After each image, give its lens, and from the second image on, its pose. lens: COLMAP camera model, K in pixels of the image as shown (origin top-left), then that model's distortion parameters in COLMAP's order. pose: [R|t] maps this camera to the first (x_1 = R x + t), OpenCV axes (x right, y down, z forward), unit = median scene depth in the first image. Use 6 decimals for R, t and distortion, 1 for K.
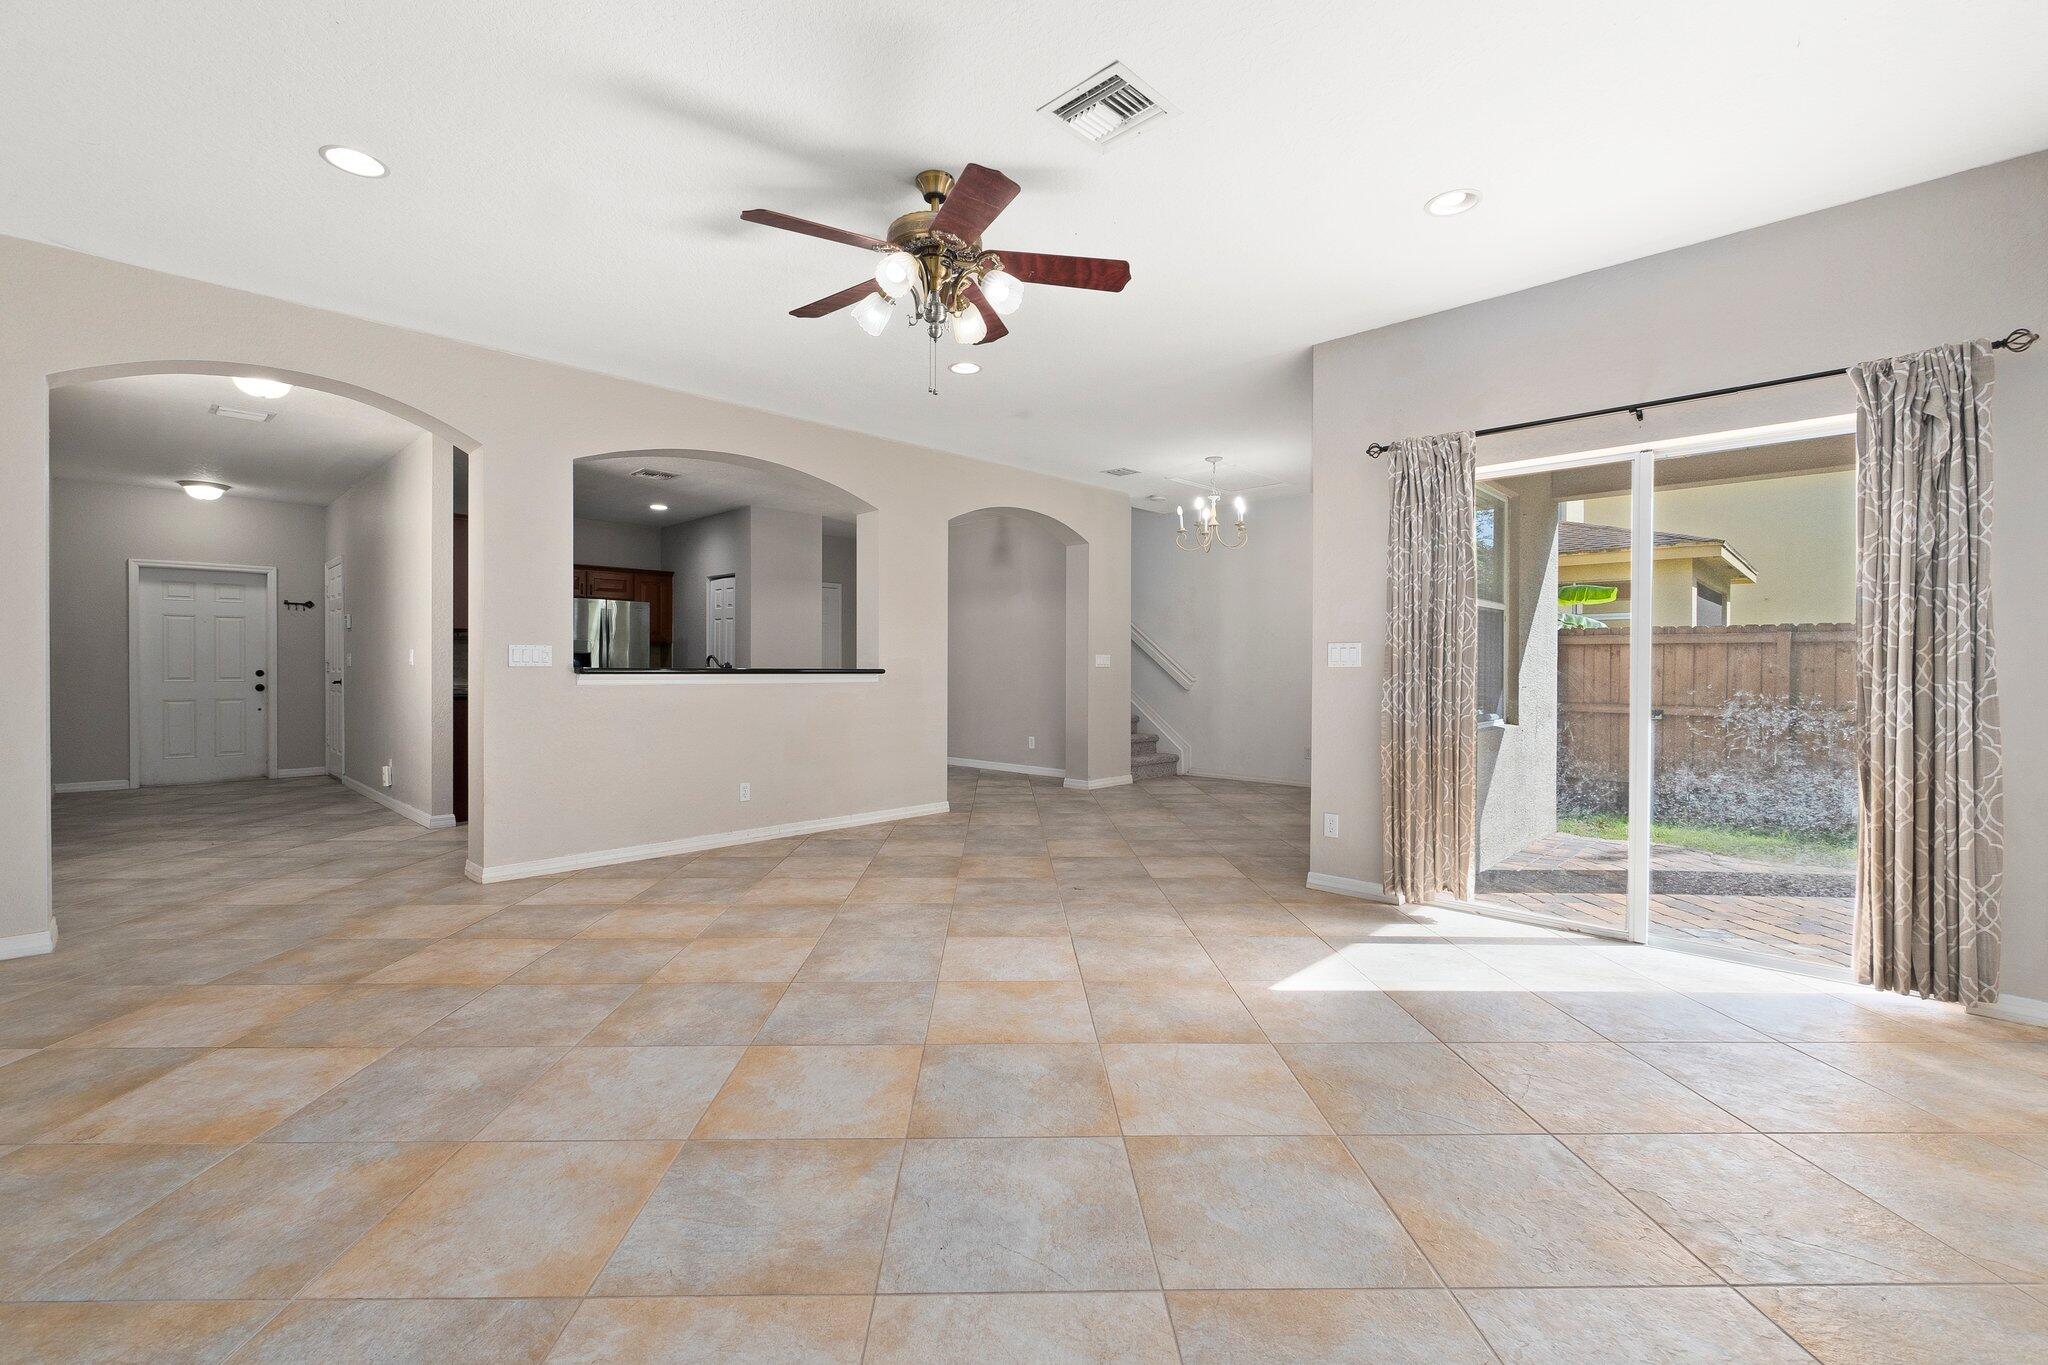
lens RADIAL K [[879.4, 0, 1019.0], [0, 879.4, 671.8], [0, 0, 1]] dist [-0.003465, -0.000427]
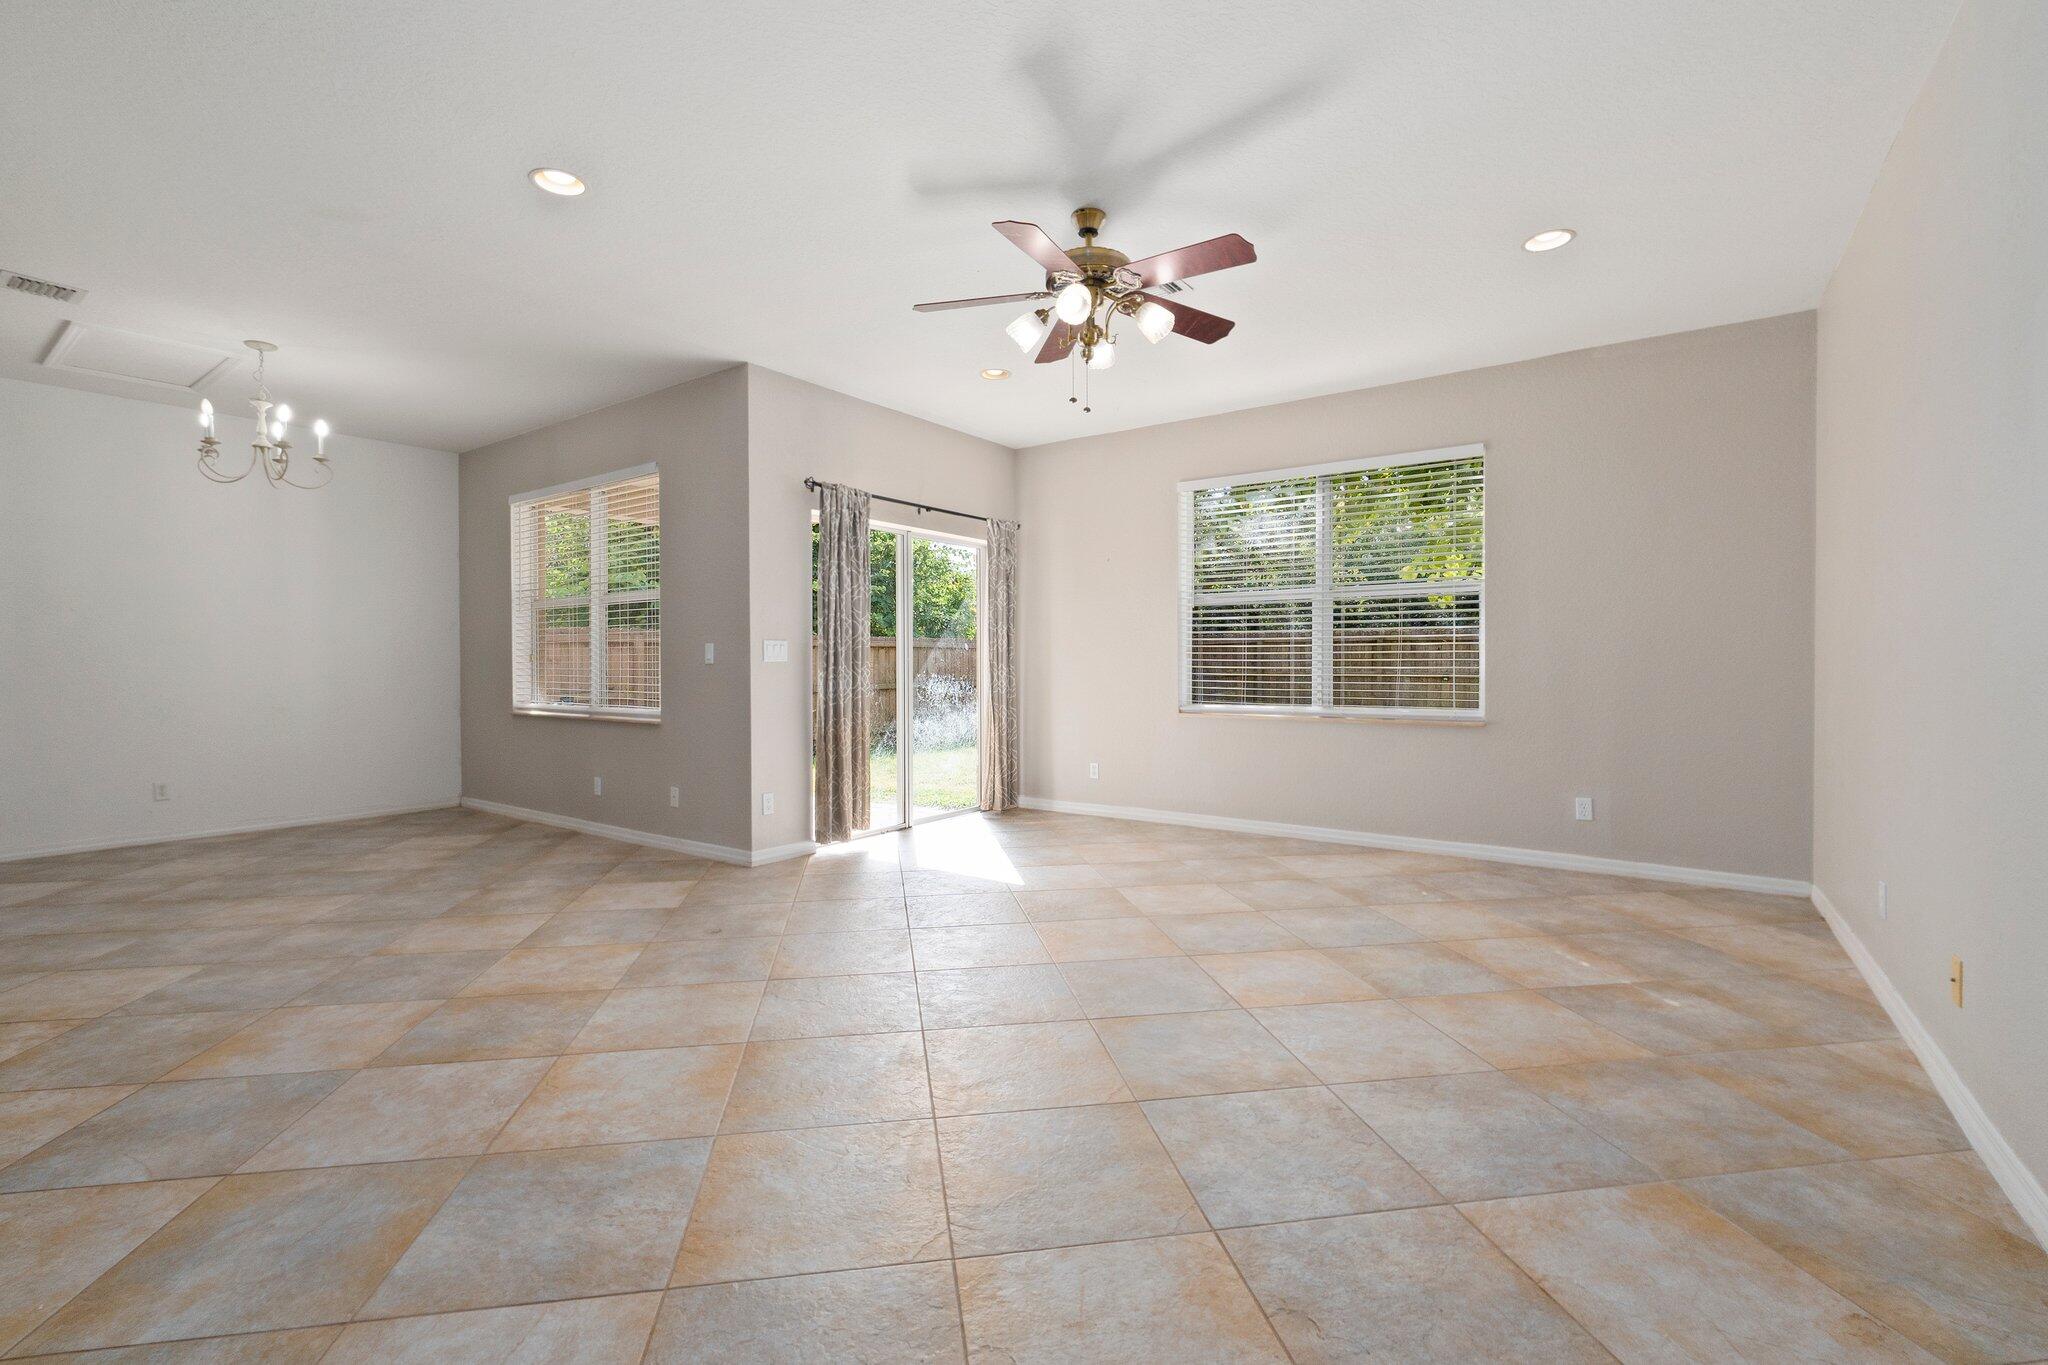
lens RADIAL K [[879.4, 0, 1019.0], [0, 879.4, 671.8], [0, 0, 1]] dist [-0.003465, -0.000427]
pose [[-0.146043, -0.011503, 0.989211, -1.567974], [0.006855, 0.999897, 0.012639, -0.008378], [-0.989255, 0.008627, -0.145949, 1.677628]]
